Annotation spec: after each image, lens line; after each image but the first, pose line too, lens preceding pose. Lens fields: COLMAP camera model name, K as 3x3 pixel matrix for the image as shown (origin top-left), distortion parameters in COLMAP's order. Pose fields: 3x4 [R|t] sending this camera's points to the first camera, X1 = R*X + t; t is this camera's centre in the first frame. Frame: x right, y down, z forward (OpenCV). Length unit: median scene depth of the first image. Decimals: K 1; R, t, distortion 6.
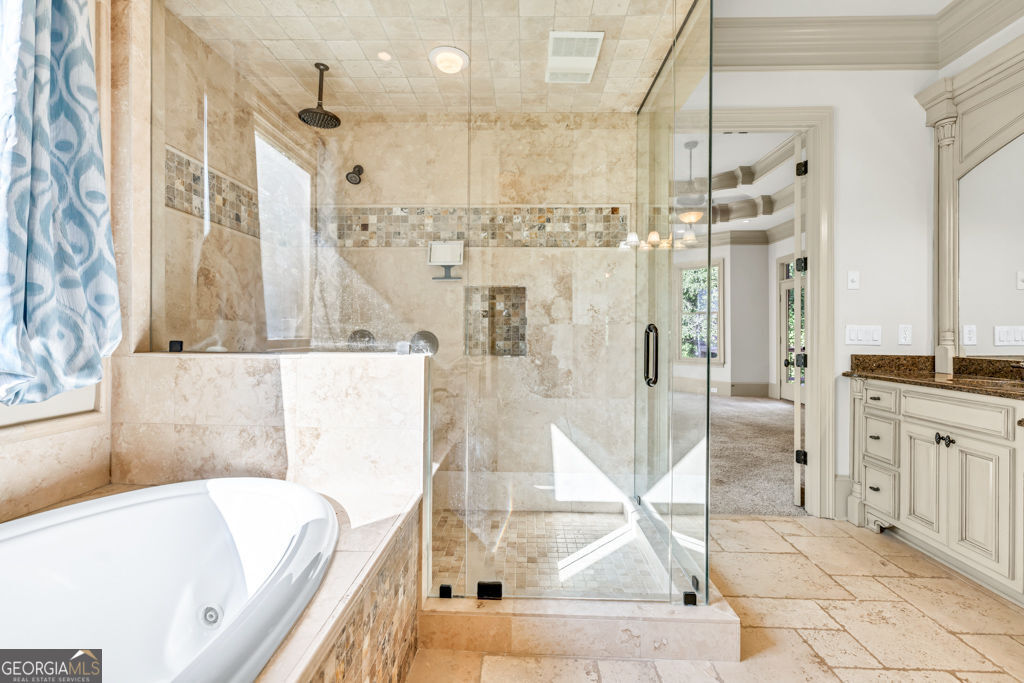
lens RADIAL K [[442.3, 0, 515.0], [0, 442.3, 332.4], [0, 0, 1]] dist [-0.000886, 0.000176]
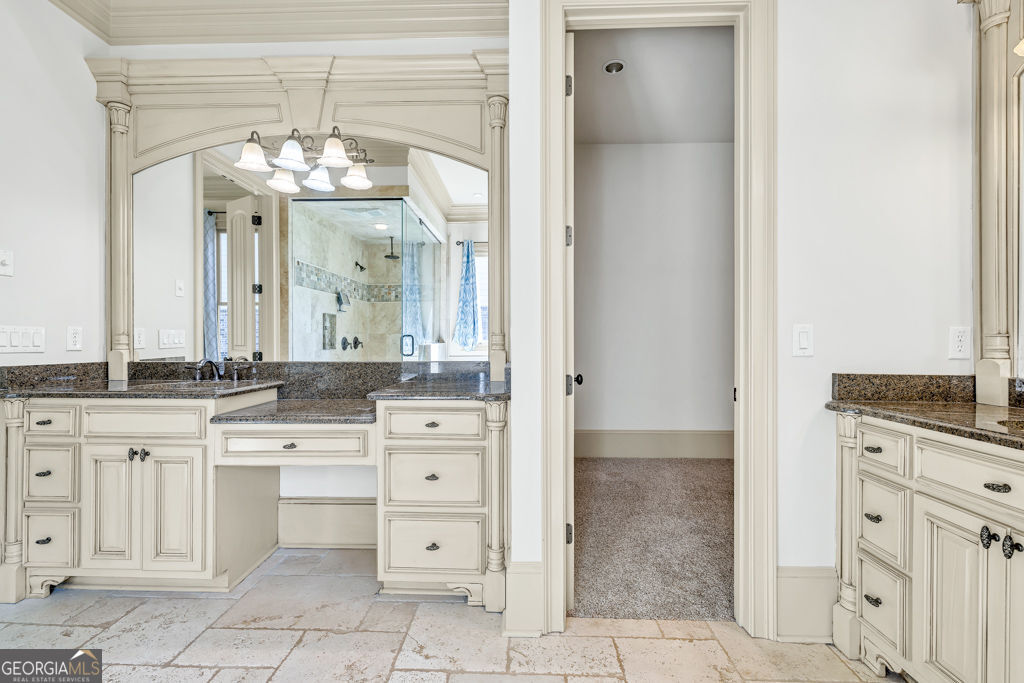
lens RADIAL K [[447.6, 0, 510.3], [0, 447.6, 338.5], [0, 0, 1]] dist [0.001248, 0.000177]
pose [[0.005711, -0.005341, 0.999969, 0.045538], [0.000159, 0.999986, 0.005340, 0.000697], [-0.999984, 0.000128, 0.005712, 0.182534]]
